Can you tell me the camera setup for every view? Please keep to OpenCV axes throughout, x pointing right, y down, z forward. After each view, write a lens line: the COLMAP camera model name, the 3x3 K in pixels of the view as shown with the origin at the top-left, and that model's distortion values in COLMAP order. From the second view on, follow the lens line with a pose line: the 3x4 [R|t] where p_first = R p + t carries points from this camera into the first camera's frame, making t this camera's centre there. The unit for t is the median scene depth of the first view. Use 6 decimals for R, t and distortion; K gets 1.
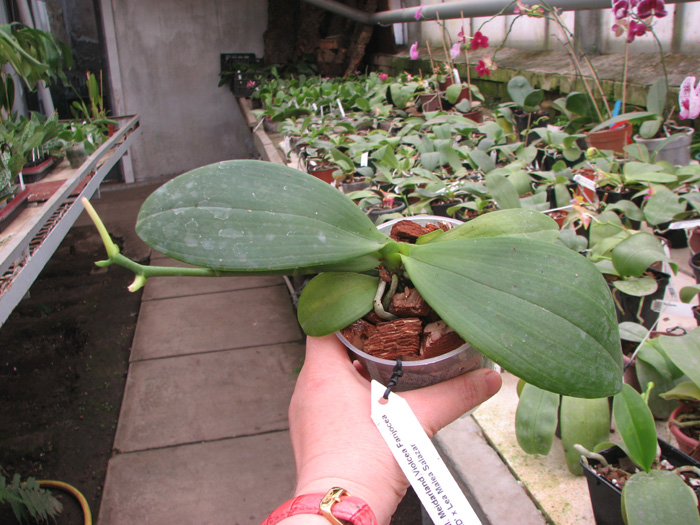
lens RADIAL K [[734.3, 0, 346.2], [0, 734.3, 261.7], [0, 0, 1]] dist [-0.083943, 0.000000]
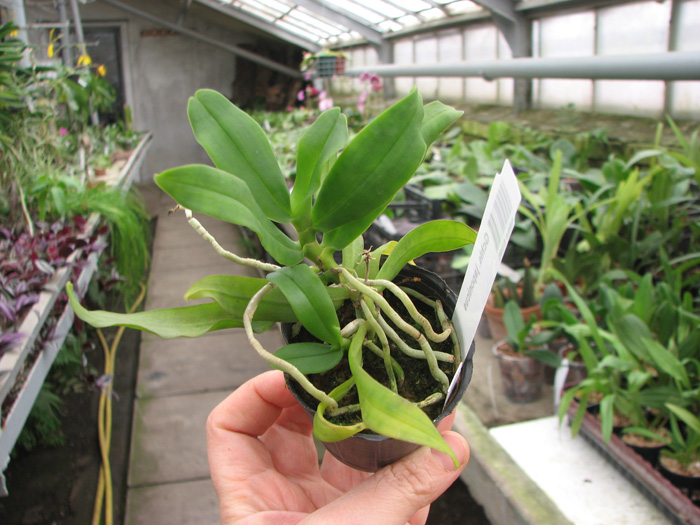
lens RADIAL K [[734.3, 0, 345.2], [0, 734.3, 262.1], [0, 0, 1]] dist [-0.083943, 0.000000]
pose [[0.999349, 0.016026, 0.032322, 0.101626], [-0.014108, 0.998175, -0.058714, 0.187101], [-0.033204, 0.058220, 0.997751, -0.648512]]
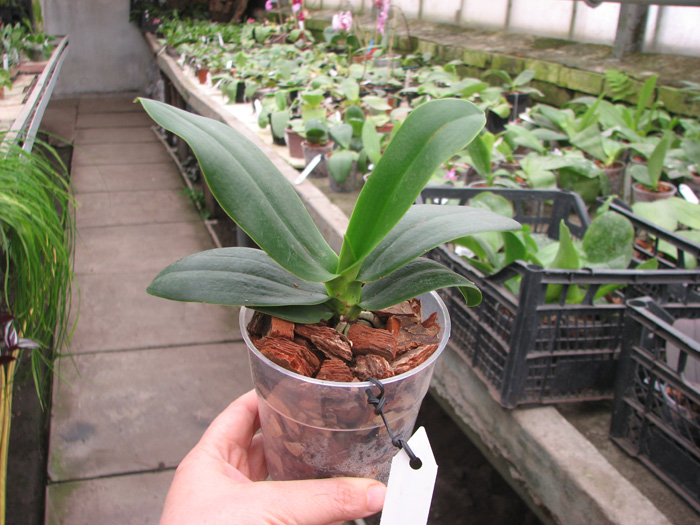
lens RADIAL K [[734.3, 0, 347.2], [0, 734.3, 264.0], [0, 0, 1]] dist [-0.083943, 0.000000]
pose [[0.985914, 0.055227, 0.157875, 0.028119], [-0.062946, 0.997032, 0.044317, 0.120960], [-0.154959, -0.053631, 0.986464, -0.385956]]
